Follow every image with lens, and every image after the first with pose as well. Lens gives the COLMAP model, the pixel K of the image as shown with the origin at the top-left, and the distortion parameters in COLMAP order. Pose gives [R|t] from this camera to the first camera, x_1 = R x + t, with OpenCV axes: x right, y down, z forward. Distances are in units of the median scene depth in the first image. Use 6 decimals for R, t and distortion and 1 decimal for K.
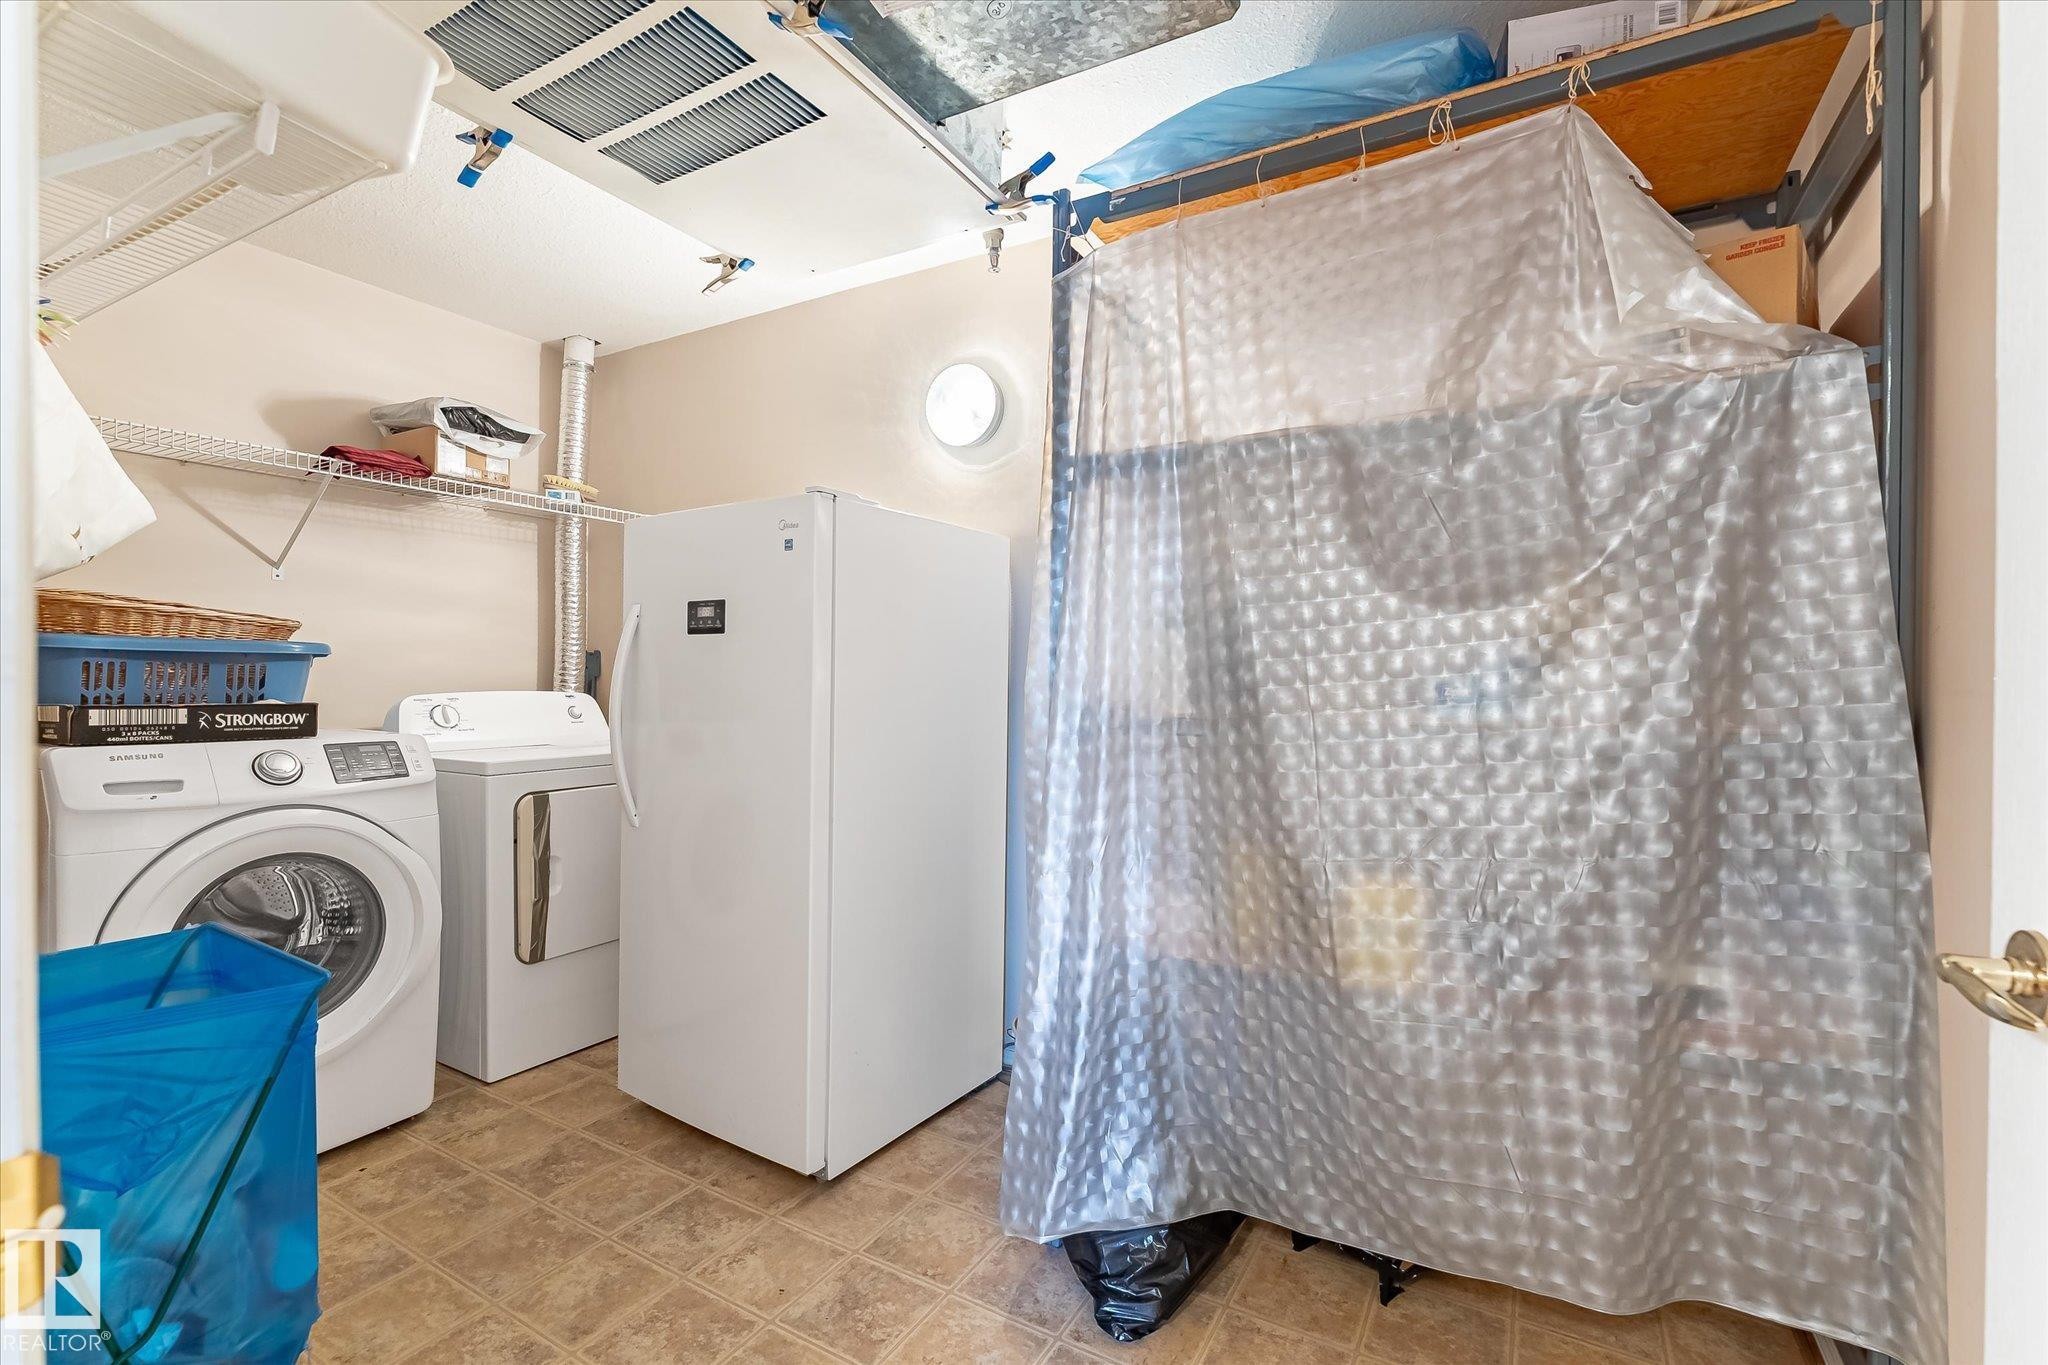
lens RADIAL K [[895.4, 0, 1027.7], [0, 895.4, 678.3], [0, 0, 1]] dist [-0.004618, 0.001547]
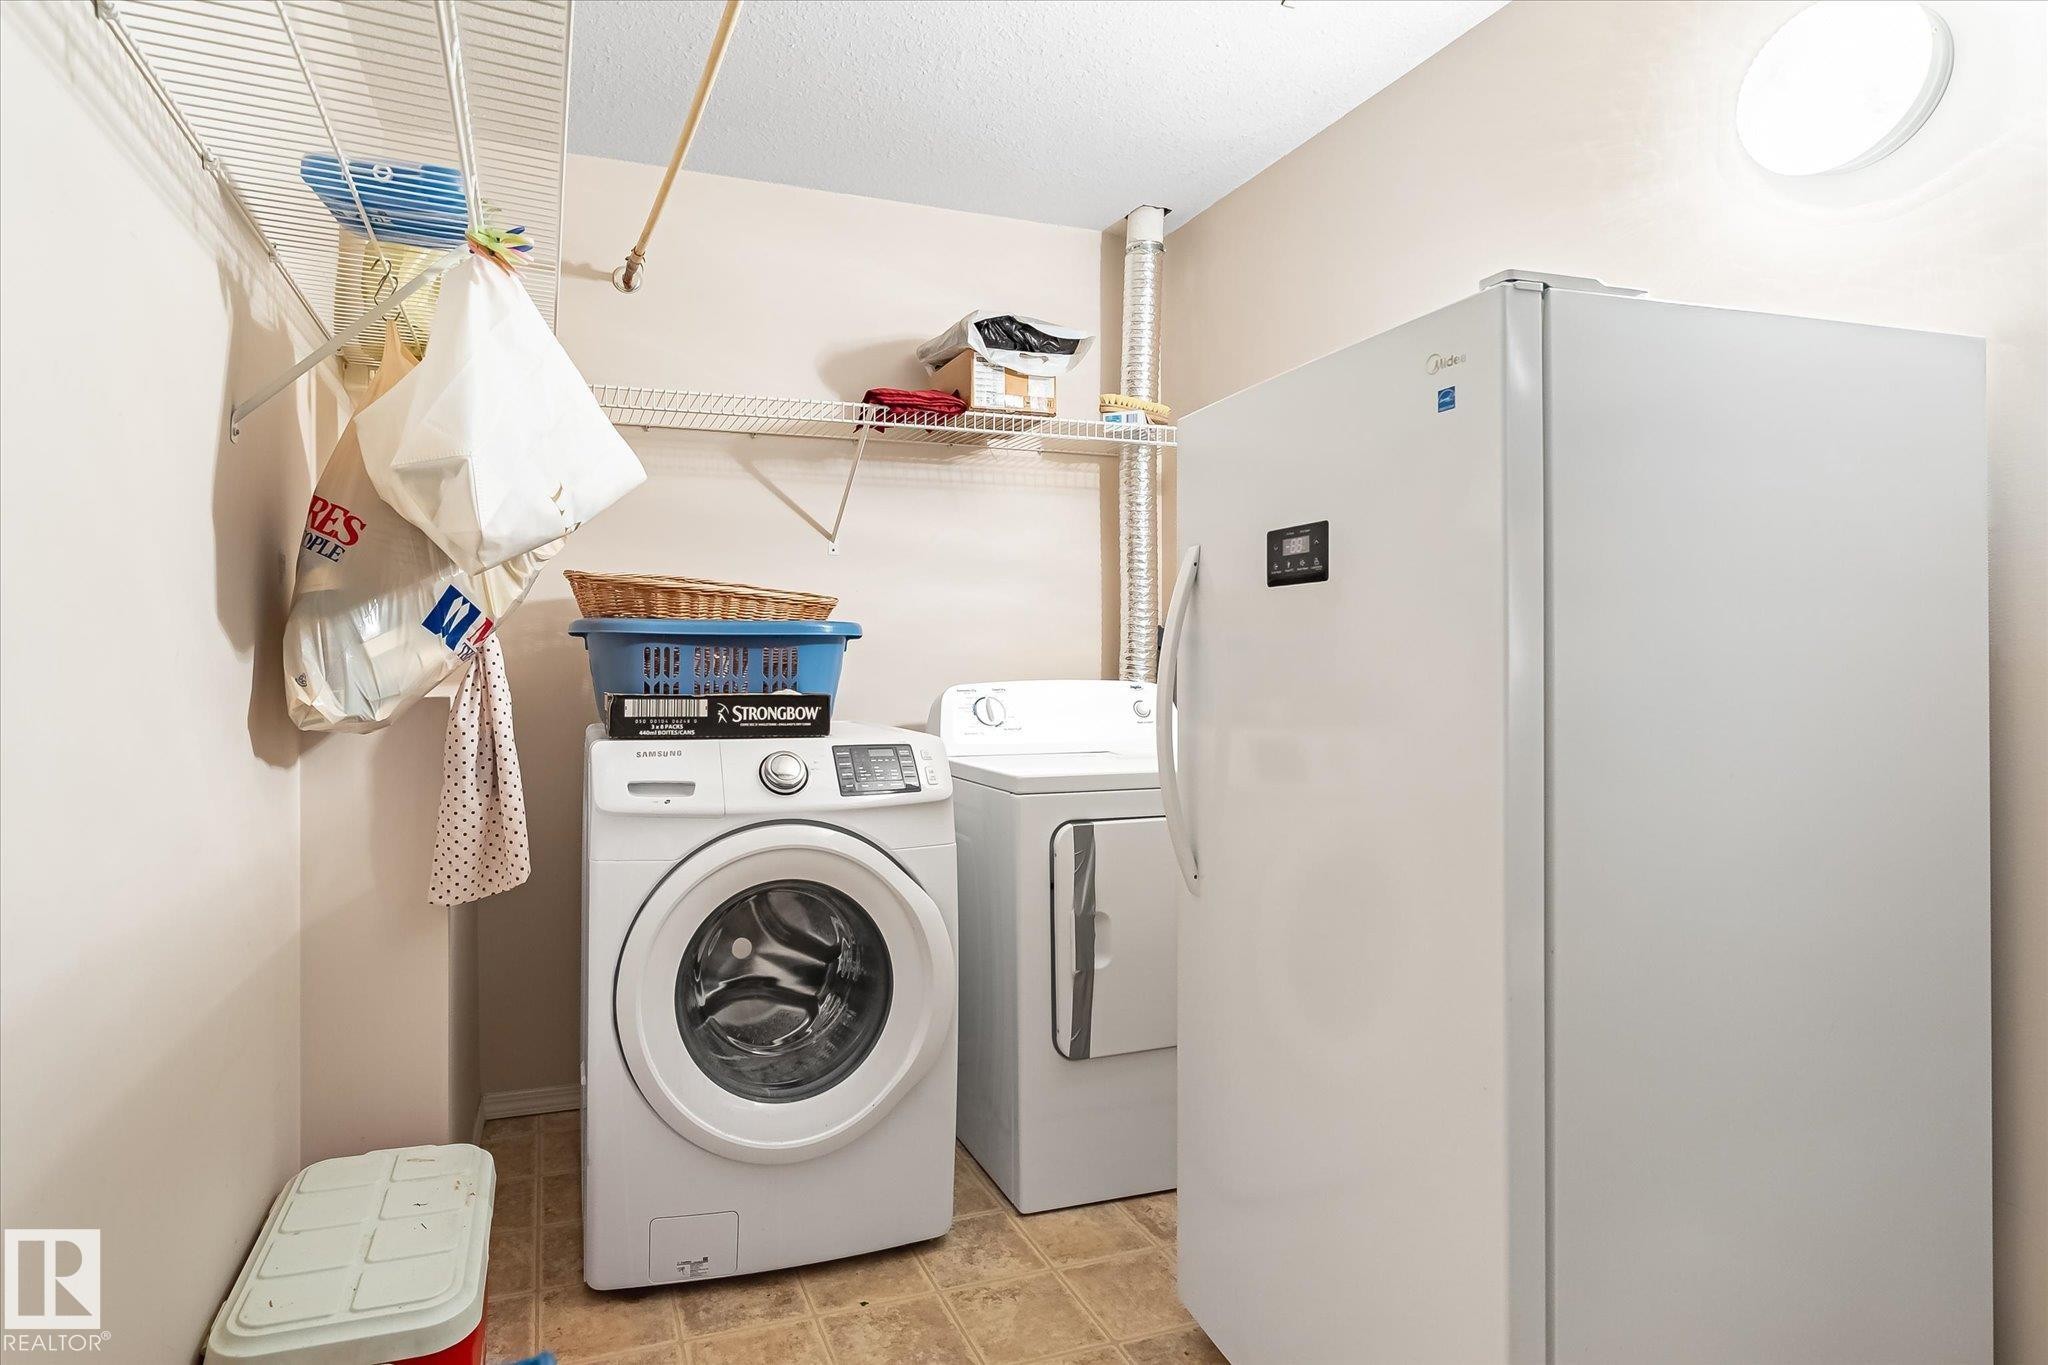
lens RADIAL K [[895.4, 0, 1012.2], [0, 895.4, 647.0], [0, 0, 1]] dist [-0.004618, 0.001547]
pose [[0.750441, -0.019703, -0.660644, -0.115046], [0.005703, 0.999711, -0.023336, 0.003929], [0.660913, 0.013745, 0.750337, 0.441397]]
